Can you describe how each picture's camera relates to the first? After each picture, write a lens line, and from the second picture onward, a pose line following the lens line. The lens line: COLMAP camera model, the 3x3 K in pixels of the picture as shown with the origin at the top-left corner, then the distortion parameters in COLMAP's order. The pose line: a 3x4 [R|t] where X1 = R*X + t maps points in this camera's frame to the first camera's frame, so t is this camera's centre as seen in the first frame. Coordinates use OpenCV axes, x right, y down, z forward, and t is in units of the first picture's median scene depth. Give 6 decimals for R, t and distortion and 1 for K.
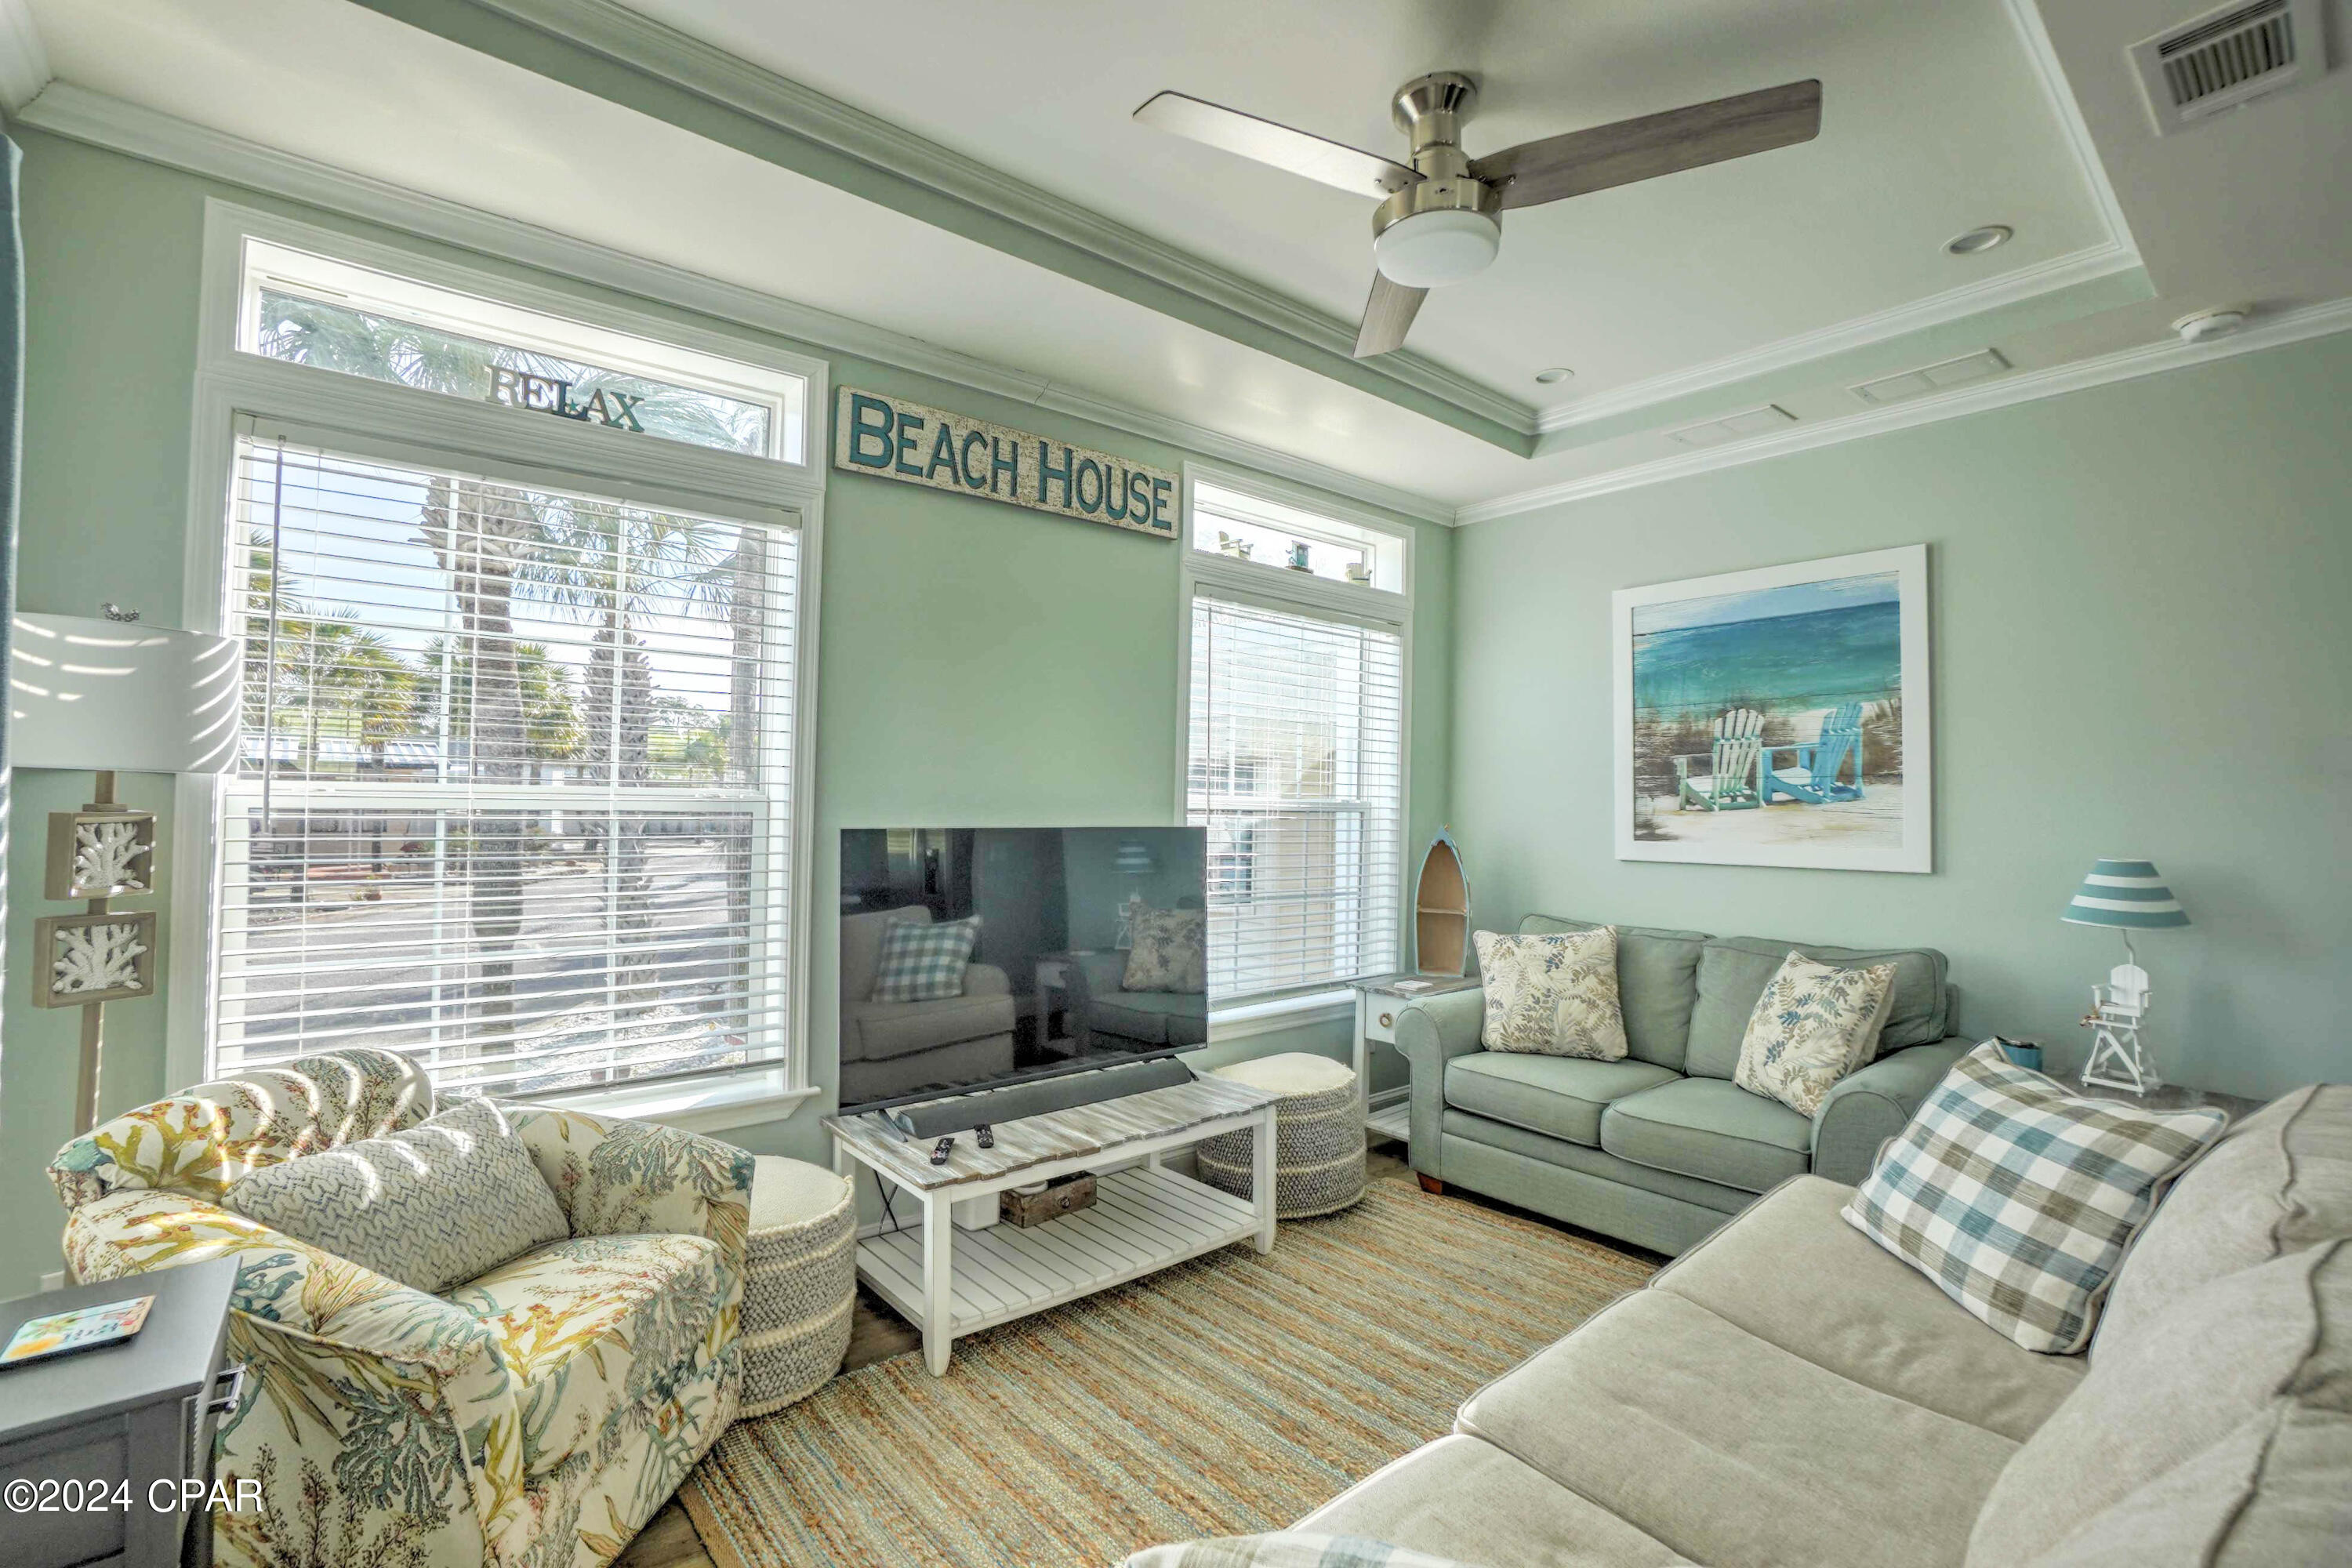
lens RADIAL K [[1043.2, 0, 1157.2], [0, 1043.2, 776.4], [0, 0, 1]] dist [-0.067070, 0.023858]
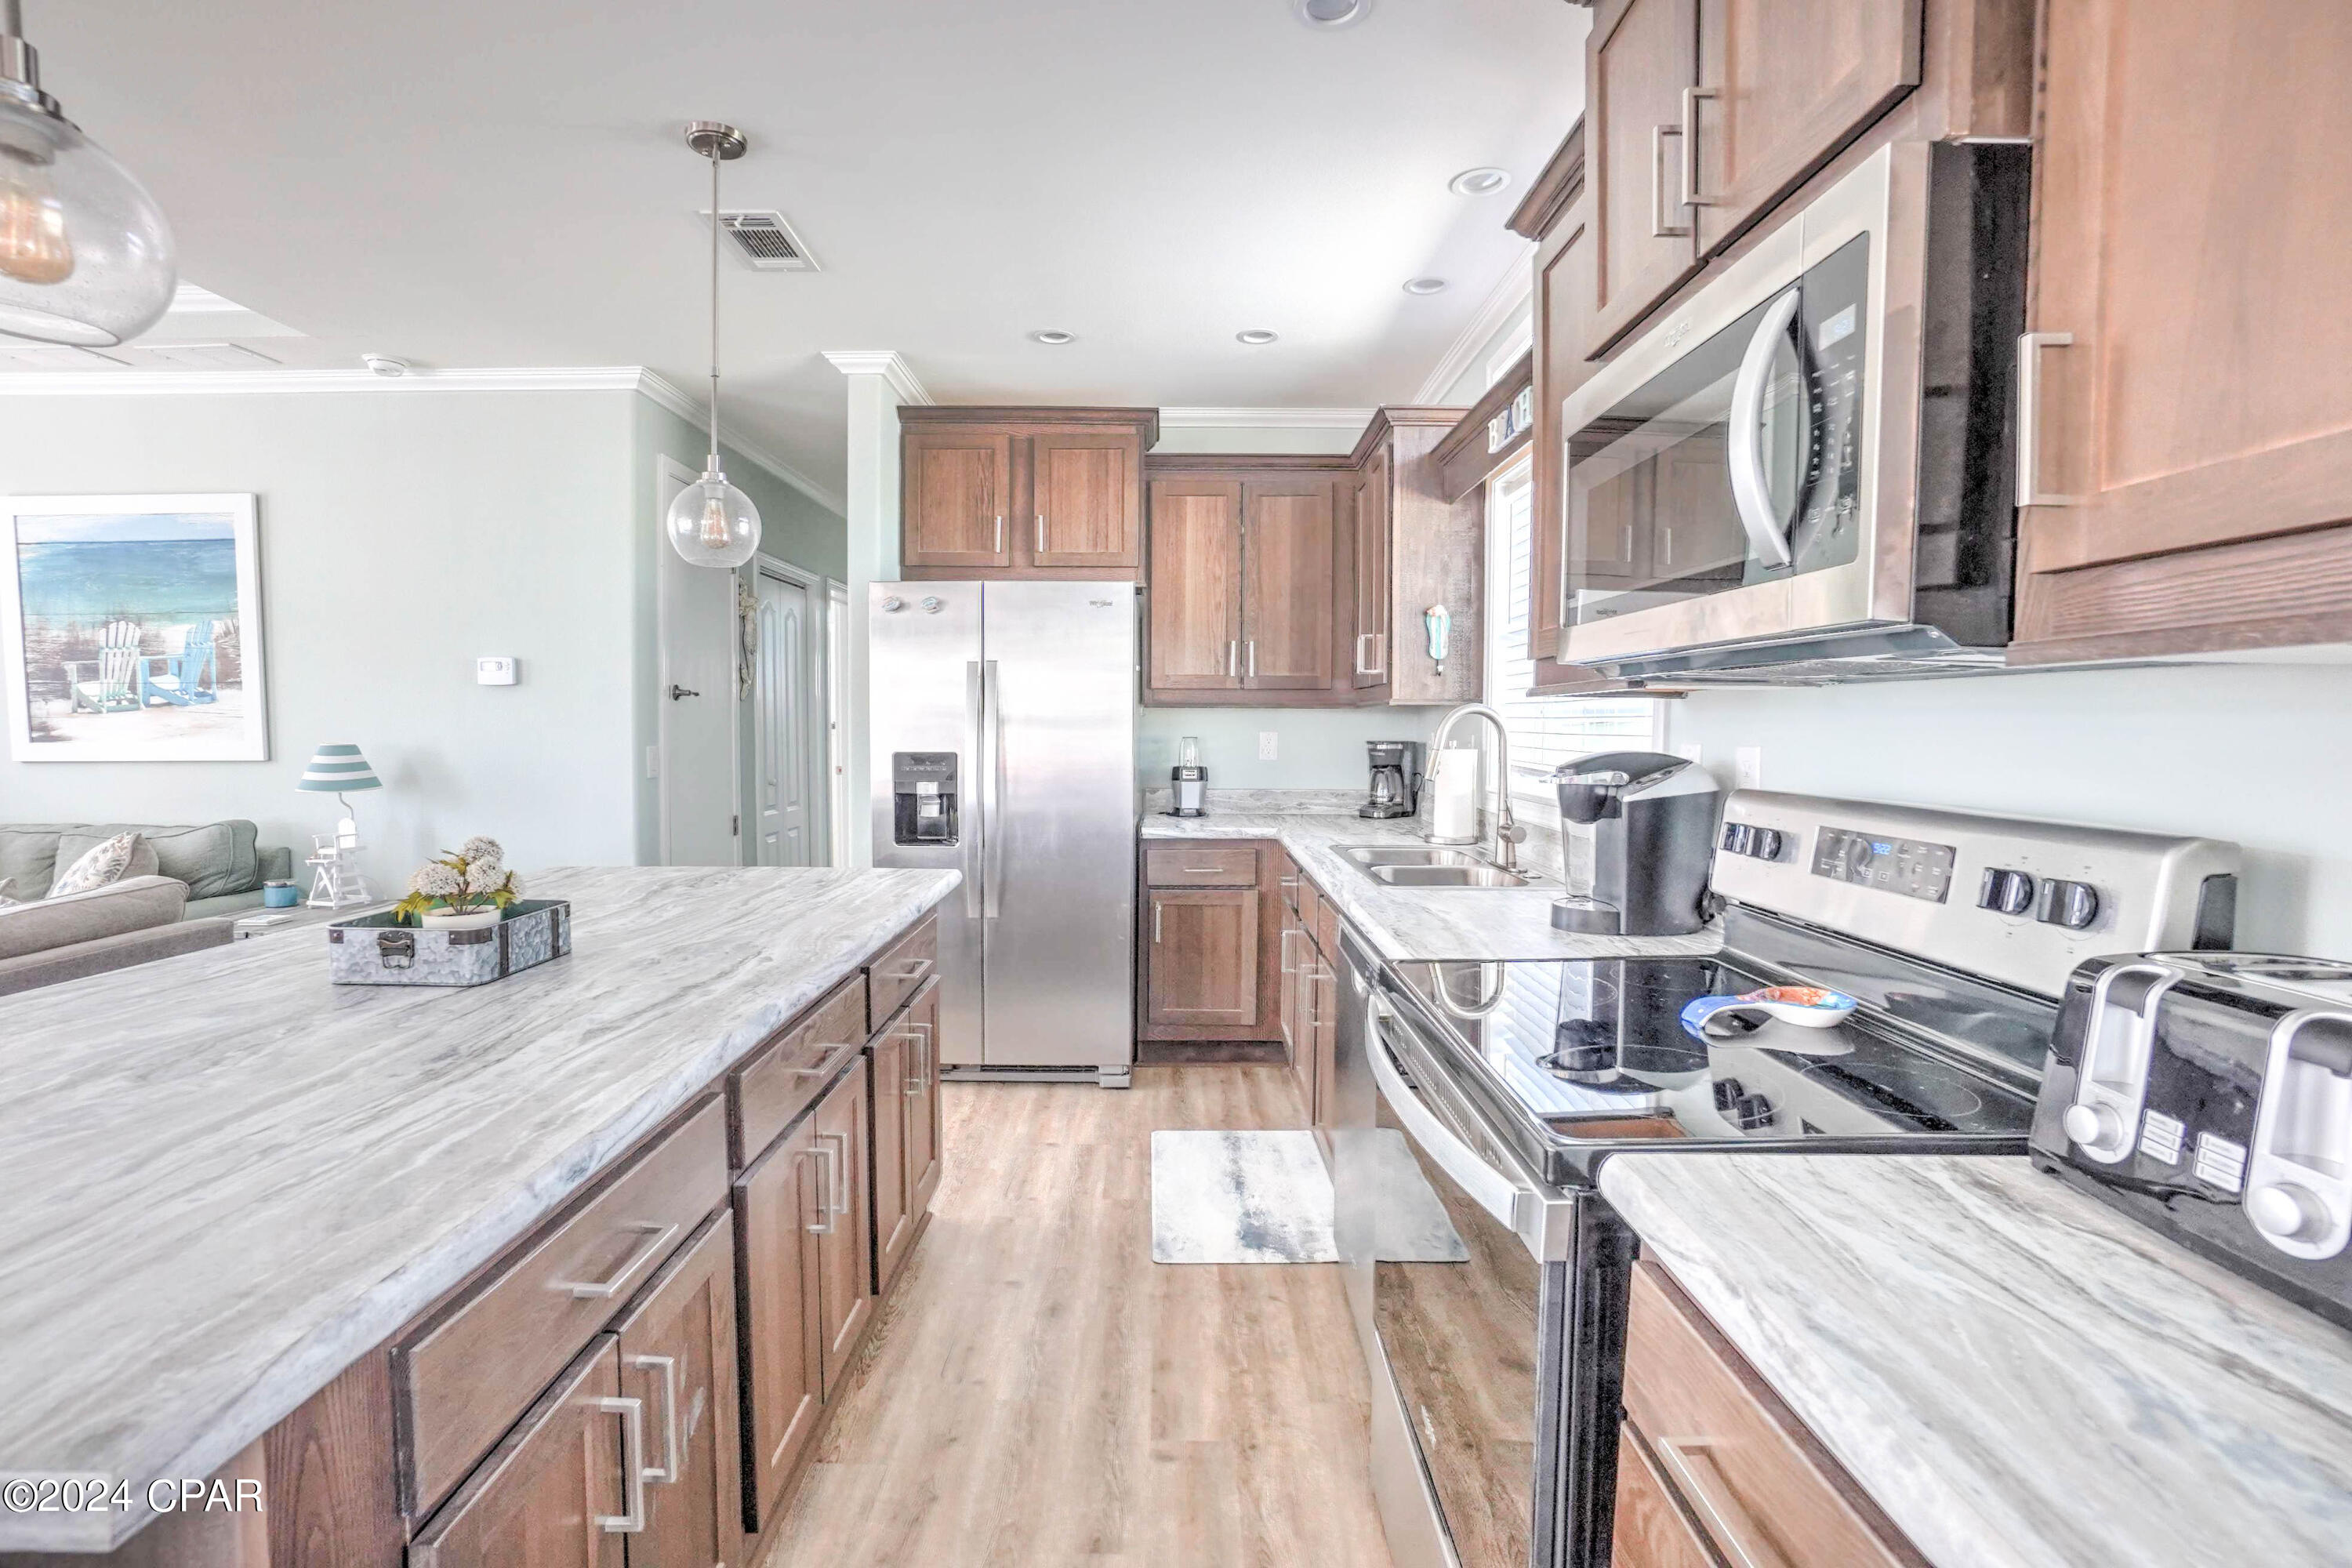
lens RADIAL K [[1037.8, 0, 1159.3], [0, 1037.8, 774.8], [0, 0, 1]] dist [-0.065727, 0.023178]
pose [[0.637217, -0.052213, 0.768914, 0.523044], [-0.013249, 0.996813, 0.078668, 0.000832], [-0.770571, -0.060316, 0.634494, -0.653051]]
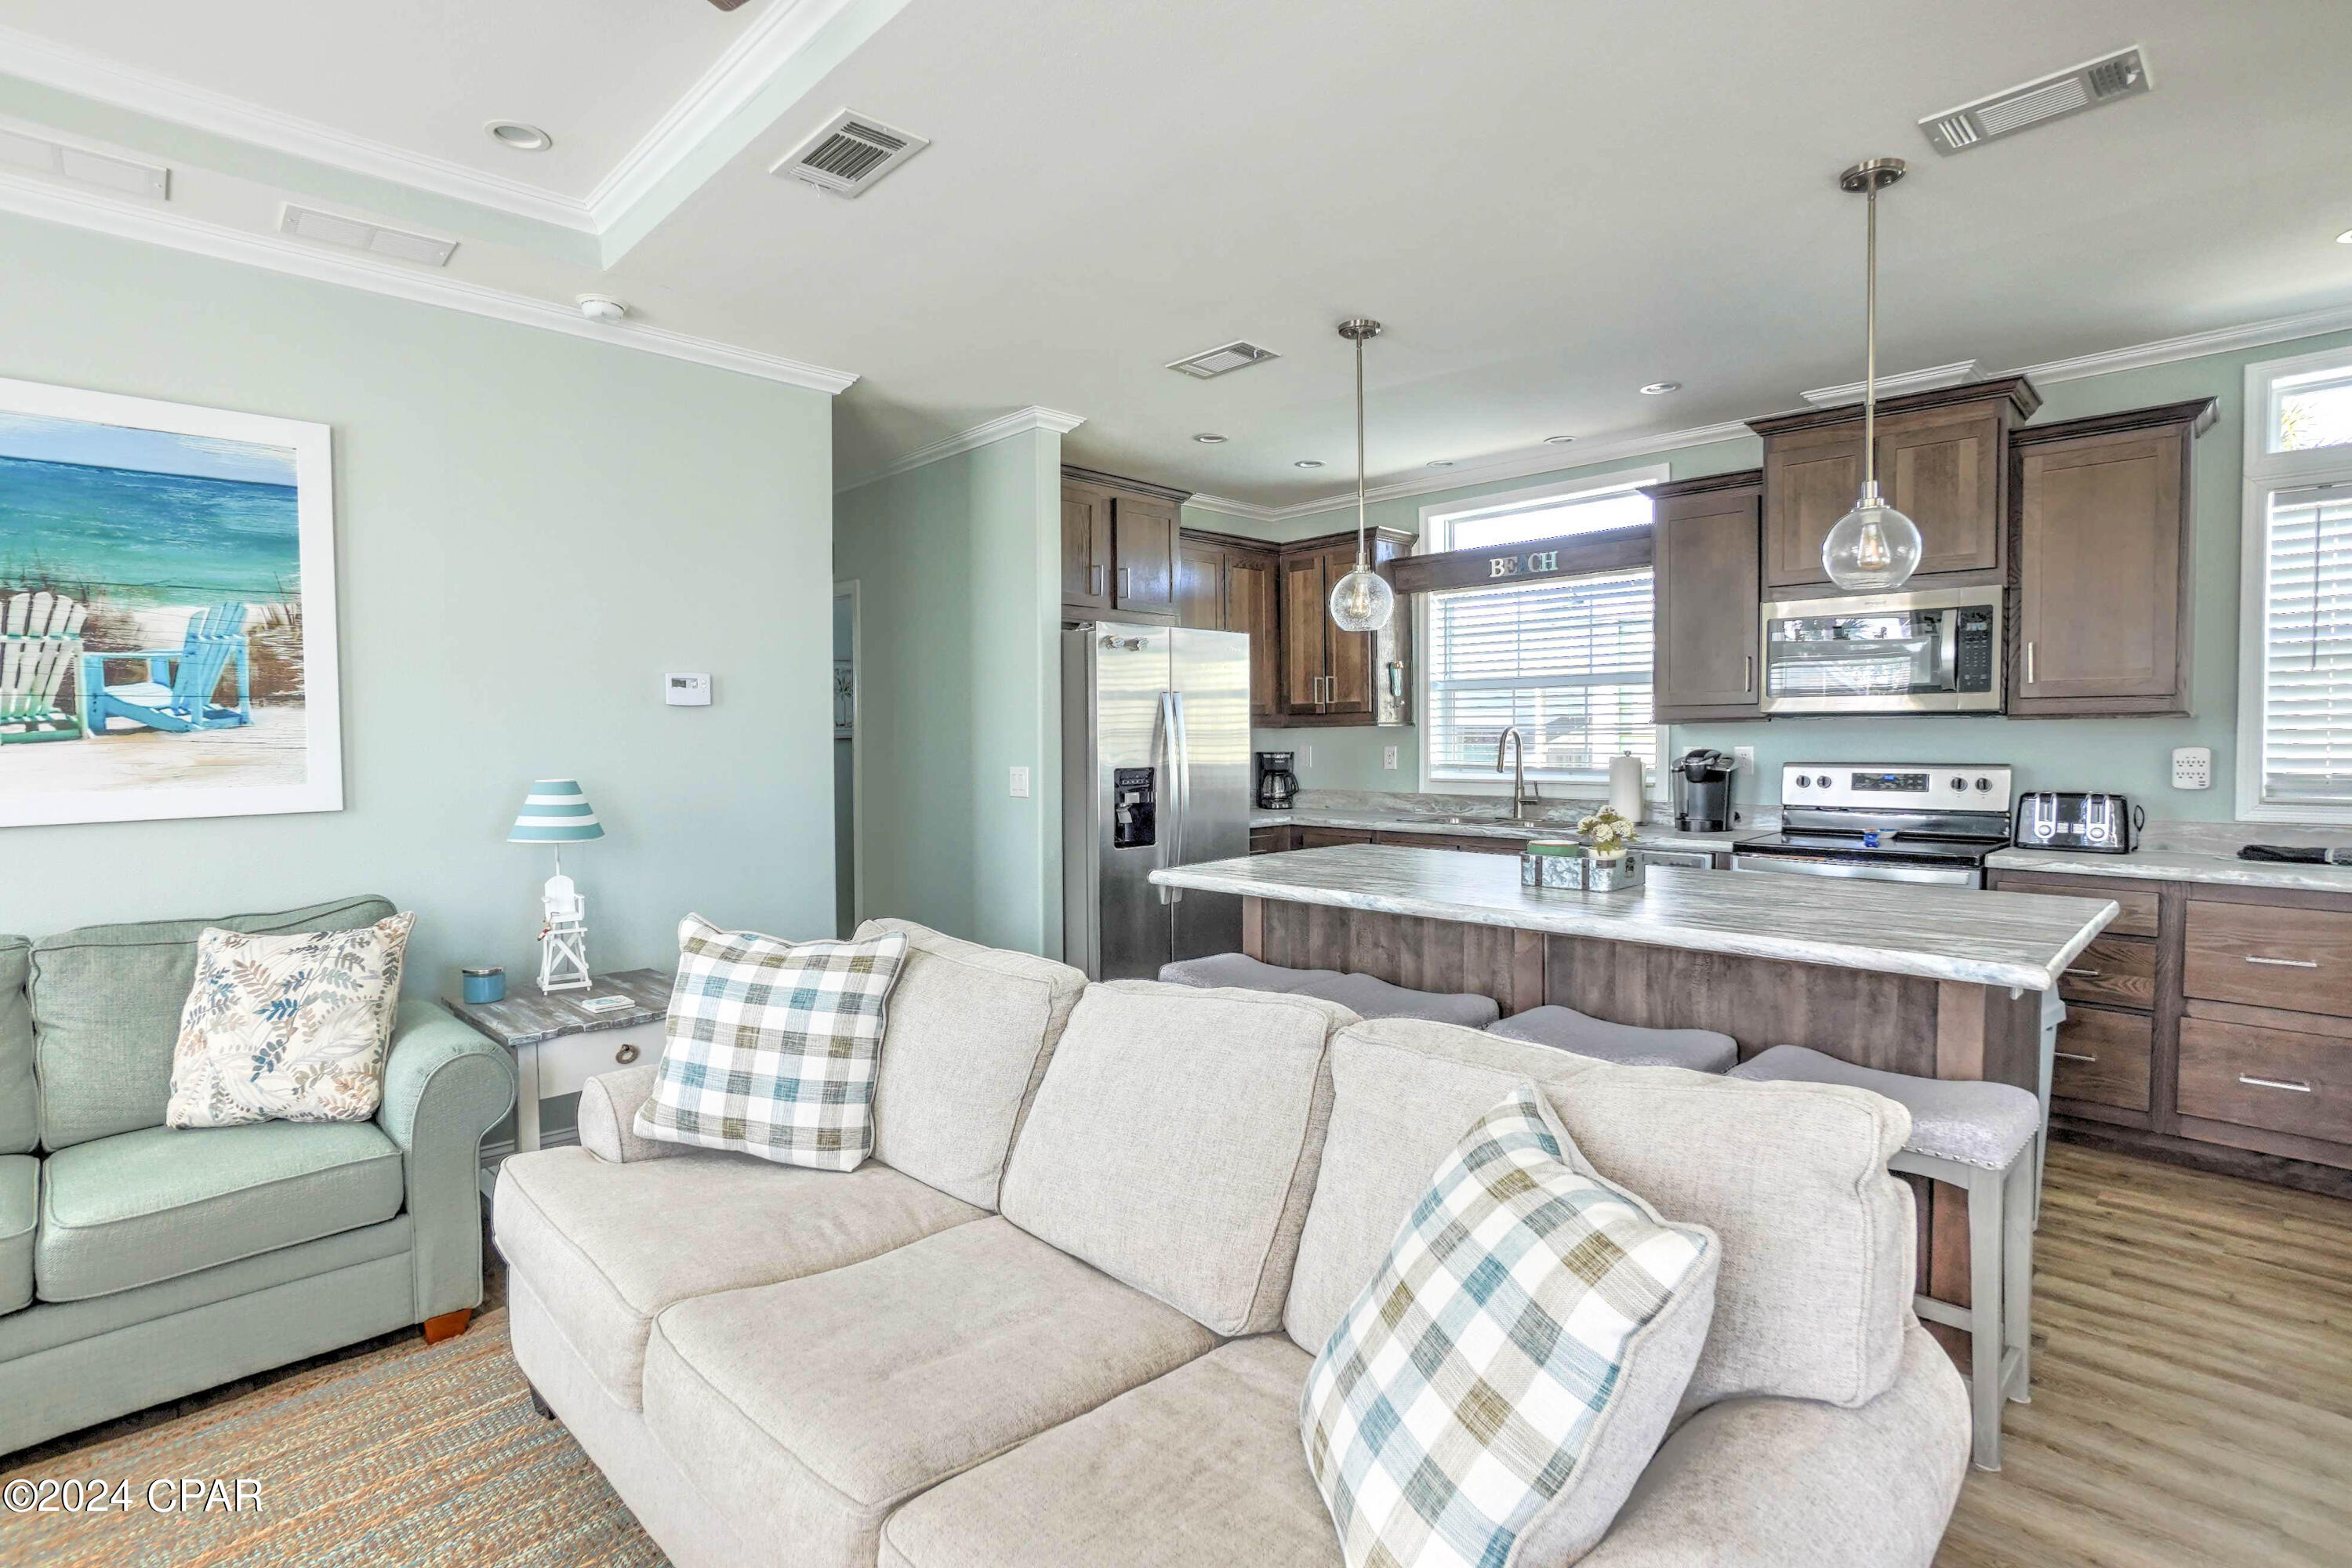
lens RADIAL K [[1135.1, 0, 1157.4], [0, 1135.1, 777.0], [0, 0, 1]] dist [-0.056038, 0.024902]
pose [[-0.086185, -0.050171, 0.995015, -0.246031], [-0.017188, 0.998657, 0.048866, 0.008313], [-0.996131, -0.012891, -0.086931, 0.386650]]
